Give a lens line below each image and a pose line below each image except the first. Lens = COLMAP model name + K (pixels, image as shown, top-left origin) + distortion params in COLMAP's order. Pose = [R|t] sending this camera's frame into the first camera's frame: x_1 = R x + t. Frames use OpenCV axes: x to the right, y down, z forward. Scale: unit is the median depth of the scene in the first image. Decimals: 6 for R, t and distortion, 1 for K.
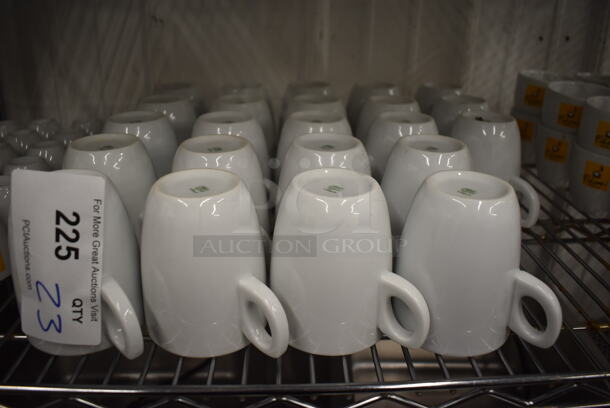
lens RADIAL K [[461.9, 0, 313.7], [0, 461.9, 190.3], [0, 0, 1]] dist [-0.053483, -0.002703]
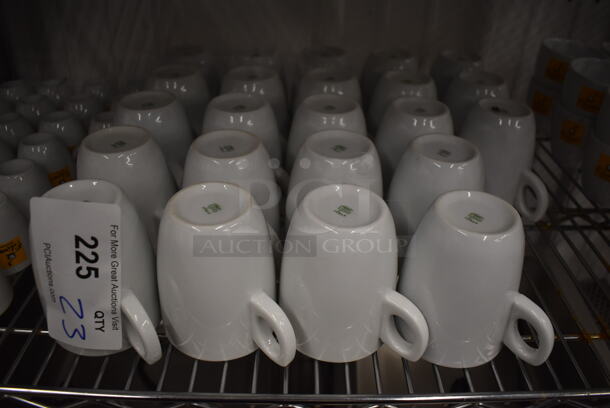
lens RADIAL K [[461.9, 0, 315.0], [0, 461.9, 184.1], [0, 0, 1]] dist [-0.053483, -0.002703]
pose [[0.999348, 0.031833, -0.017039, -0.003659], [-0.028820, 0.987549, 0.154648, -0.223644], [0.021750, -0.154056, 0.987823, 0.000775]]
